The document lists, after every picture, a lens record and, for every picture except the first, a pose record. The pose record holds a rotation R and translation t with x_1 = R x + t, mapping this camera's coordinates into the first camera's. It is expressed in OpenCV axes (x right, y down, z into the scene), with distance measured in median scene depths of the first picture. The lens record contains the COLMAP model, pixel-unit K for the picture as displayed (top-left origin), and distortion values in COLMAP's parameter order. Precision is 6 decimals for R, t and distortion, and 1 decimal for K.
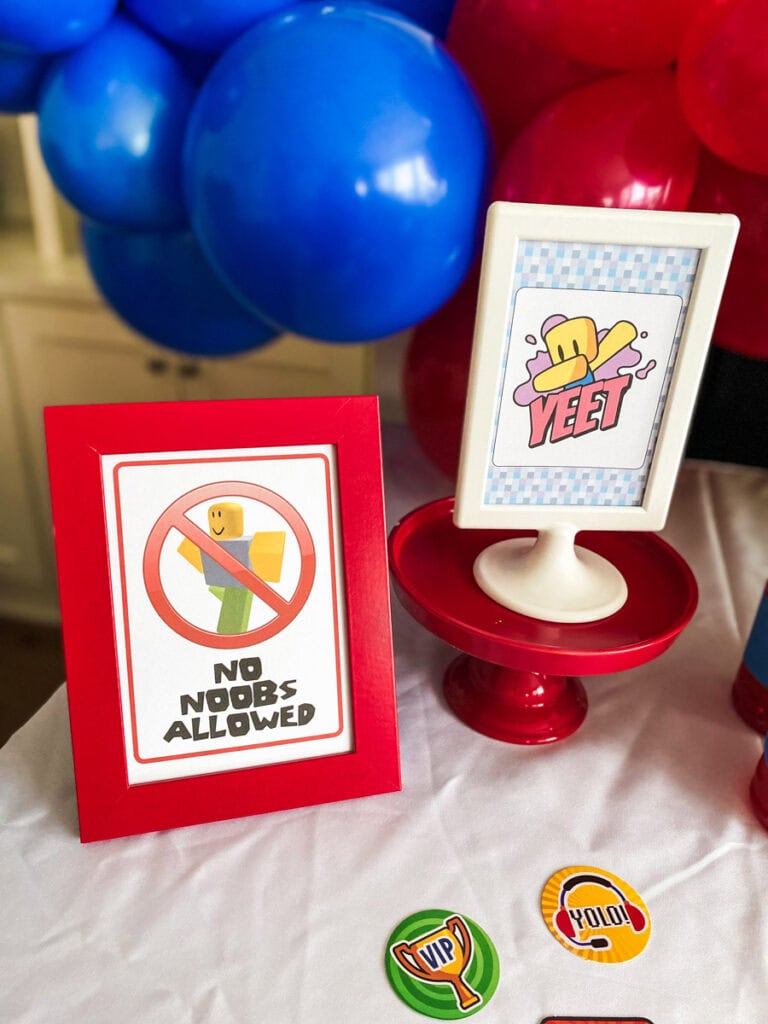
lens RADIAL K [[785.3, 0, 384.0], [0, 785.3, 512.0], [0, 0, 1]] dist [0.053701, -0.131211]
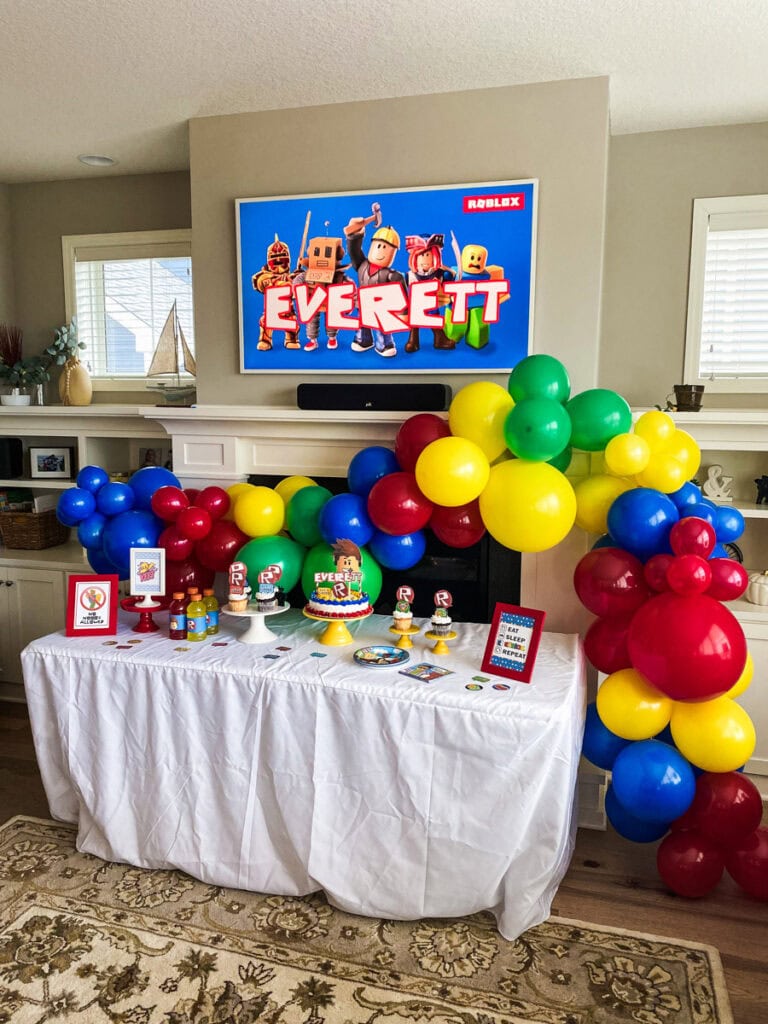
lens RADIAL K [[779.5, 0, 384.0], [0, 779.5, 512.0], [0, 0, 1]] dist [0.046503, -0.046464]
pose [[0.997855, -0.024306, -0.060778, 2.744719], [0.002193, 0.940394, -0.340079, 1.672952], [0.065422, 0.339217, 0.938431, -5.450353]]
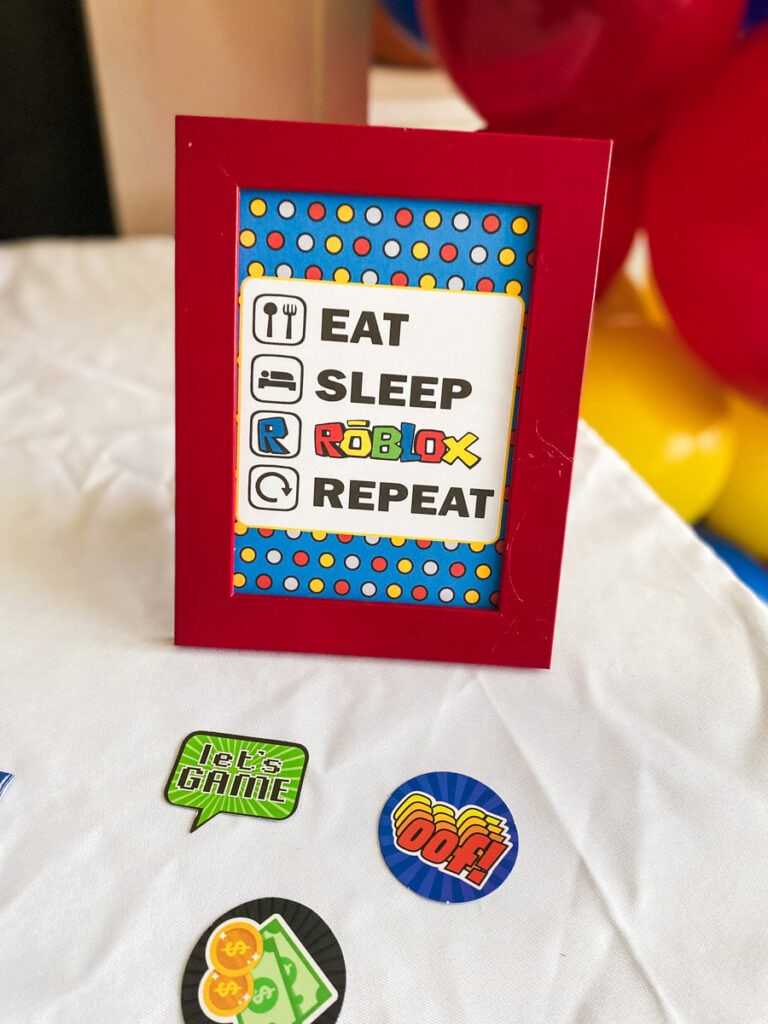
lens RADIAL K [[787.4, 0, 384.0], [0, 787.4, 512.0], [0, 0, 1]] dist [0.005487, 0.008936]
pose [[0.836704, -0.345572, 0.424861, 2.954210], [0.236539, 0.927722, 0.288758, 0.472483], [-0.493940, -0.141109, 0.857970, -0.325774]]
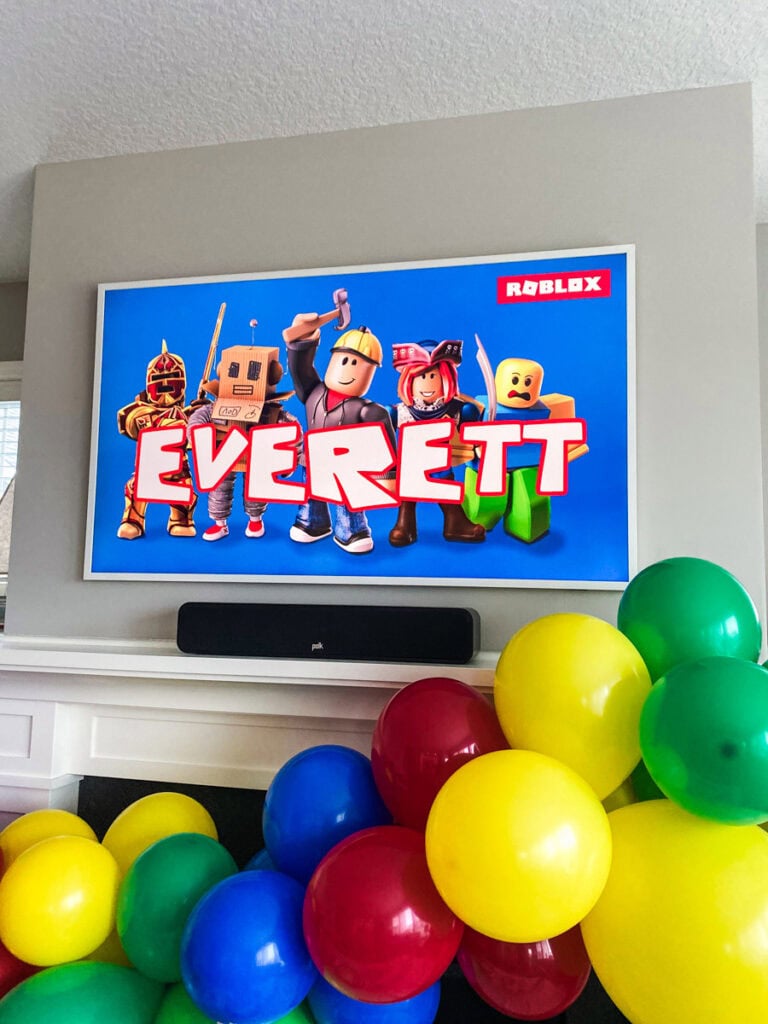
lens RADIAL K [[757.7, 0, 392.7], [0, 757.7, 522.8], [0, 0, 1]] dist [0.162197, -0.346918]
pose [[0.999841, -0.016858, 0.005804, 2.518190], [0.017245, 0.831719, -0.554929, -0.301096], [0.004528, 0.554941, 0.831877, -2.153242]]
